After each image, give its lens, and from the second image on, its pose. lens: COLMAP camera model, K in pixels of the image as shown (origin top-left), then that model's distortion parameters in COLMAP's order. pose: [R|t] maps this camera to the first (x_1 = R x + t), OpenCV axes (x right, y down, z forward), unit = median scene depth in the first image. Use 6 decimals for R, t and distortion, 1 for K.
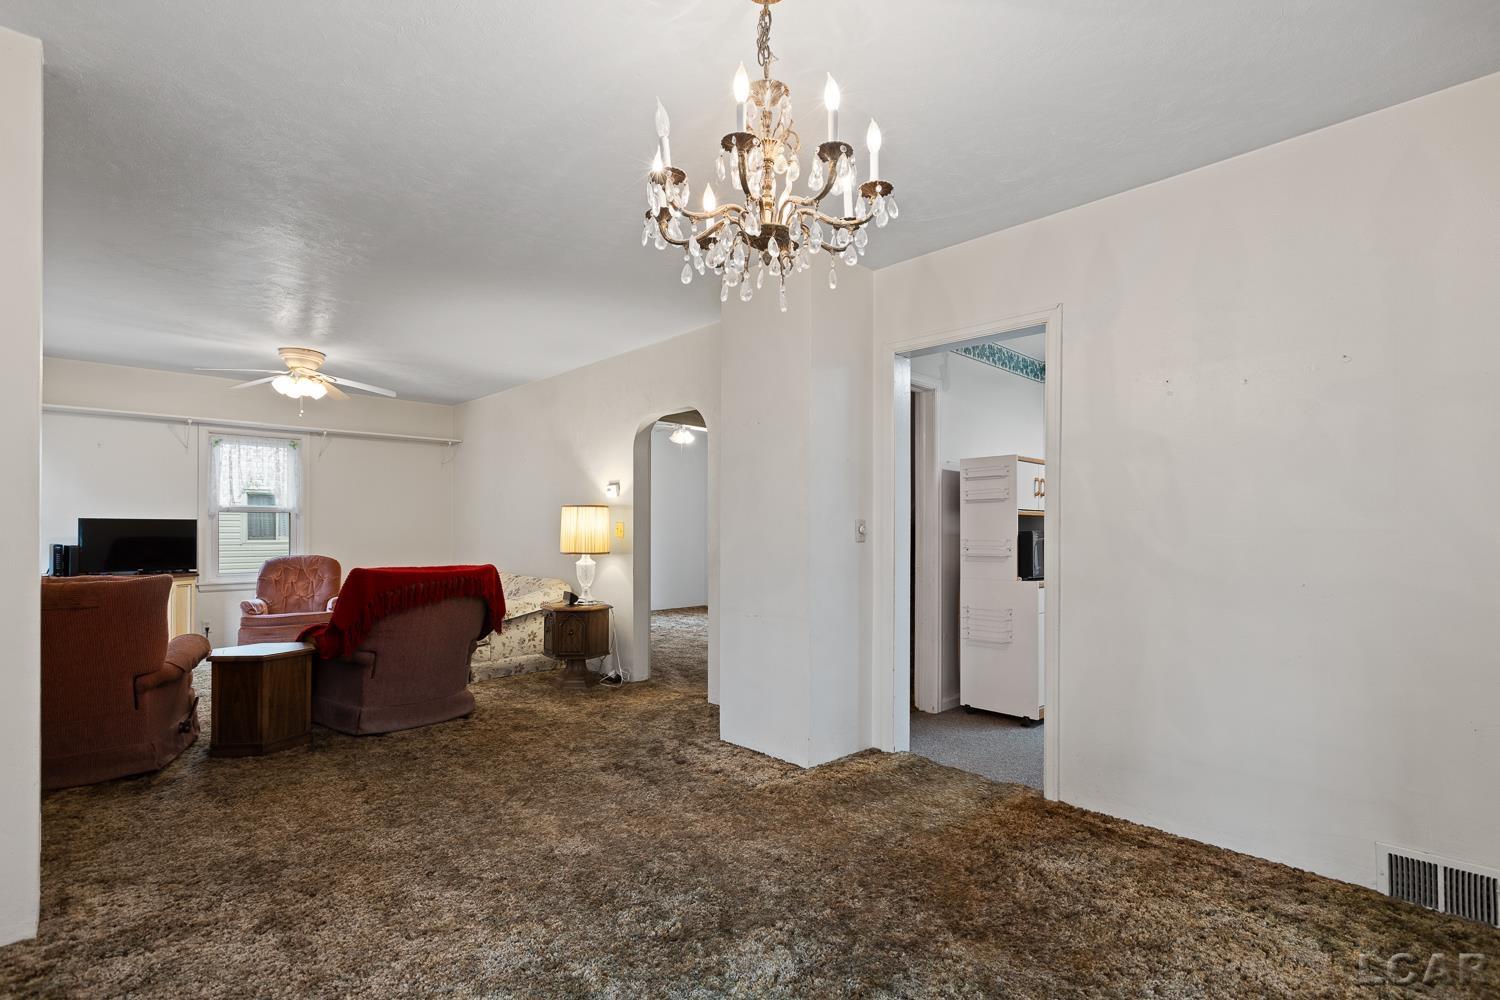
lens RADIAL K [[703.2, 0, 753.3], [0, 703.2, 513.4], [0, 0, 1]] dist [0.010619, -0.000247]
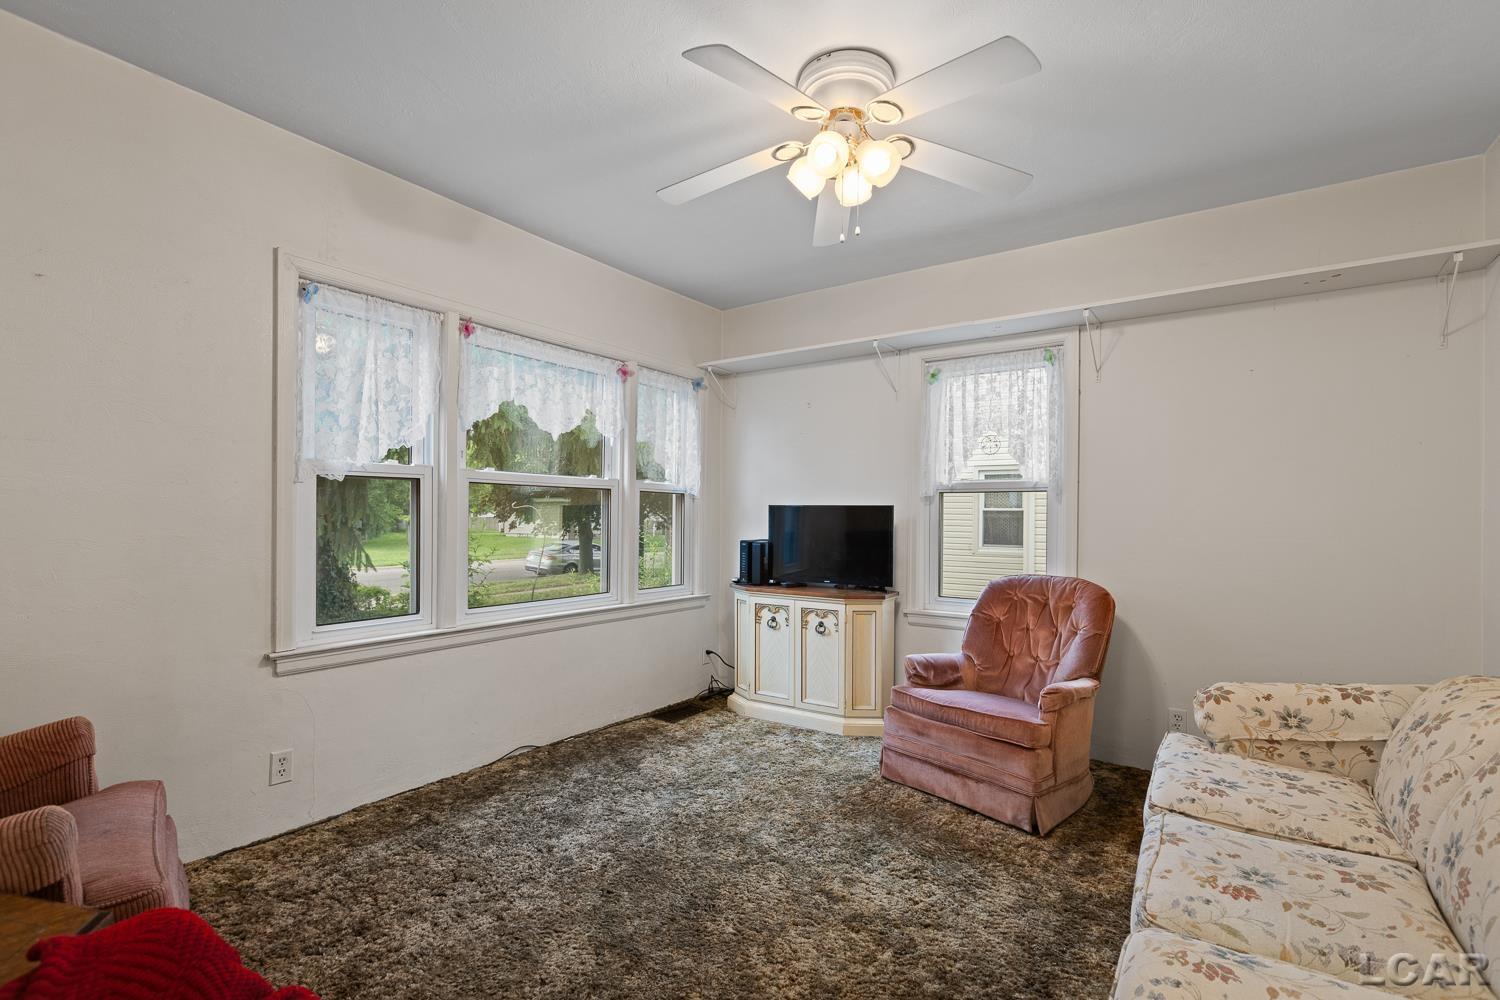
lens RADIAL K [[679.0, 0, 762.2], [0, 679.0, 512.6], [0, 0, 1]] dist [0.001584, 0.000663]
pose [[0.184227, -0.006936, -0.982859, -0.222912], [0.010024, 0.999936, -0.005178, 0.015971], [0.982833, -0.008899, 0.184285, 0.747744]]
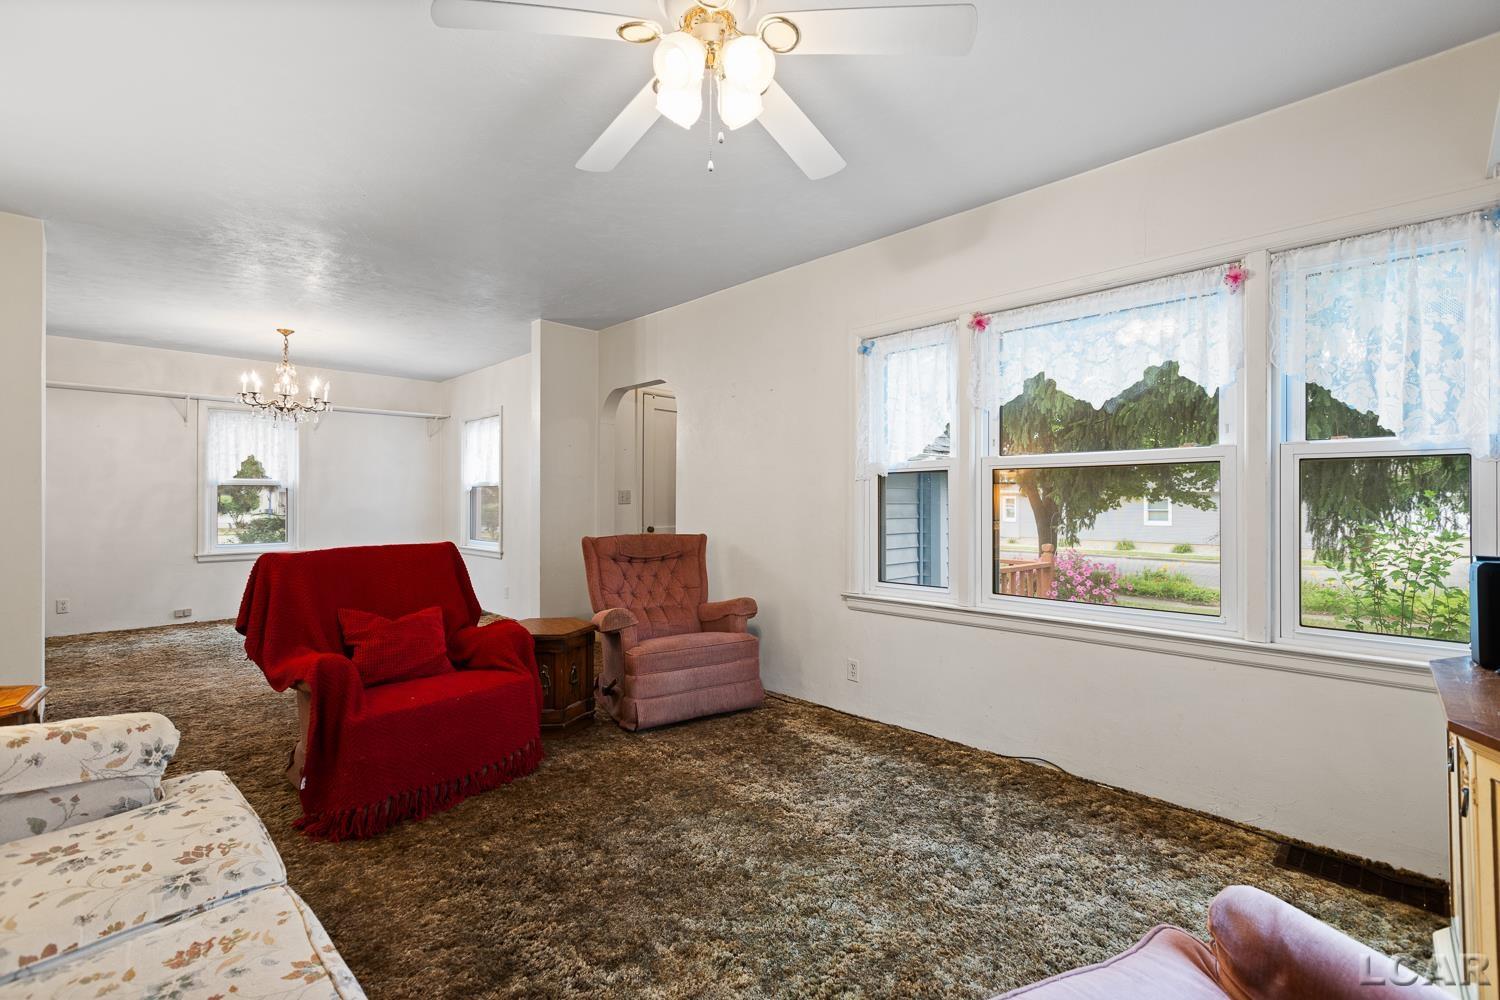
lens RADIAL K [[679.0, 0, 752.5], [0, 679.0, 501.1], [0, 0, 1]] dist [0.001584, 0.000663]
pose [[-0.999959, -0.002784, 0.008635, -0.437257], [-0.002927, 0.999858, -0.016617, 0.019139], [-0.008588, -0.016642, -0.999825, 0.983554]]
